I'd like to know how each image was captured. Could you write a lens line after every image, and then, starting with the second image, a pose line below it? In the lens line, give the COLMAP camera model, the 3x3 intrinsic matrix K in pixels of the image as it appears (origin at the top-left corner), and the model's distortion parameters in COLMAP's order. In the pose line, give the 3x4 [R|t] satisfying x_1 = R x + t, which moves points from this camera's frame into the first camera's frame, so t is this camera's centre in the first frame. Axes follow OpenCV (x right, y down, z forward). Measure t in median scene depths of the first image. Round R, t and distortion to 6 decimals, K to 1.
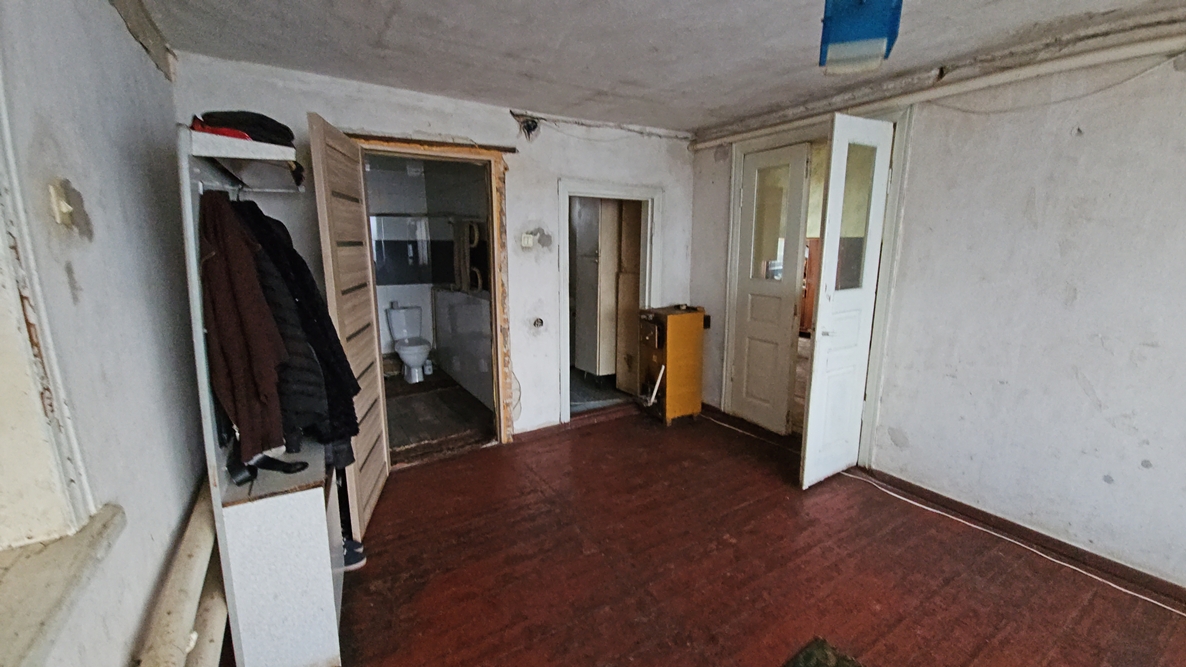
lens RADIAL K [[479.6, 0, 593.2], [0, 479.6, 332.4], [0, 0, 1]] dist [0.006437, -0.003958]
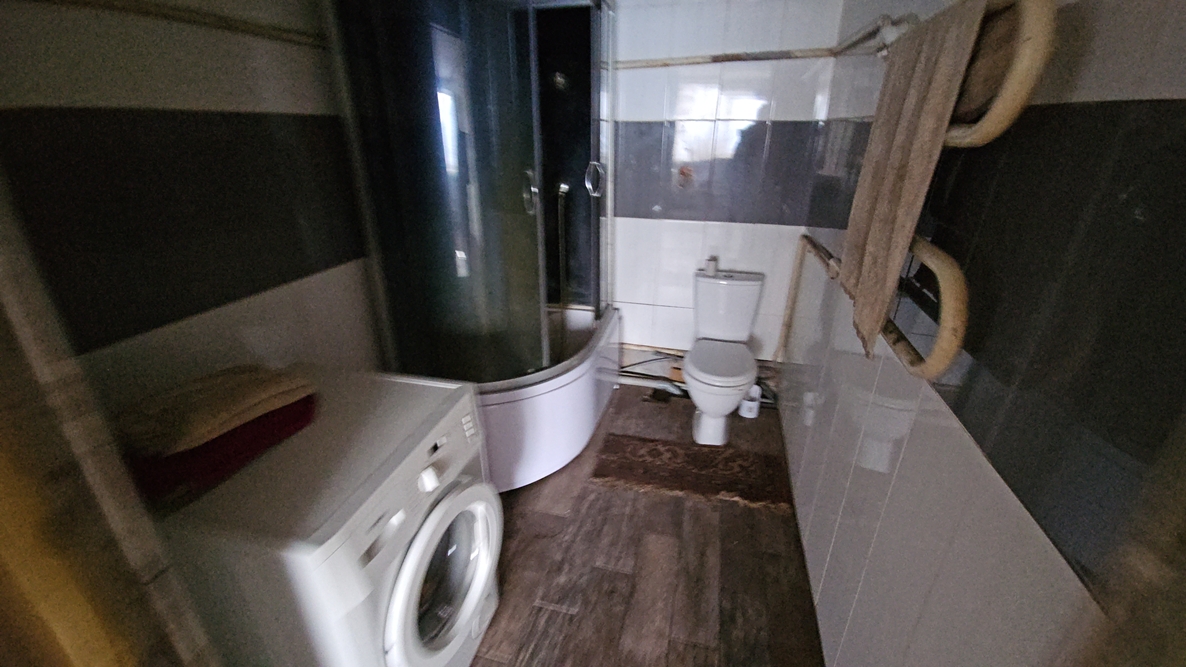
lens RADIAL K [[479.6, 0, 592.0], [0, 479.6, 334.5], [0, 0, 1]] dist [0.006437, -0.003958]
pose [[0.685246, 0.292172, -0.667138, -0.154240], [-0.141891, 0.952010, 0.271190, -0.103991], [0.714356, -0.091171, 0.693818, 0.573301]]
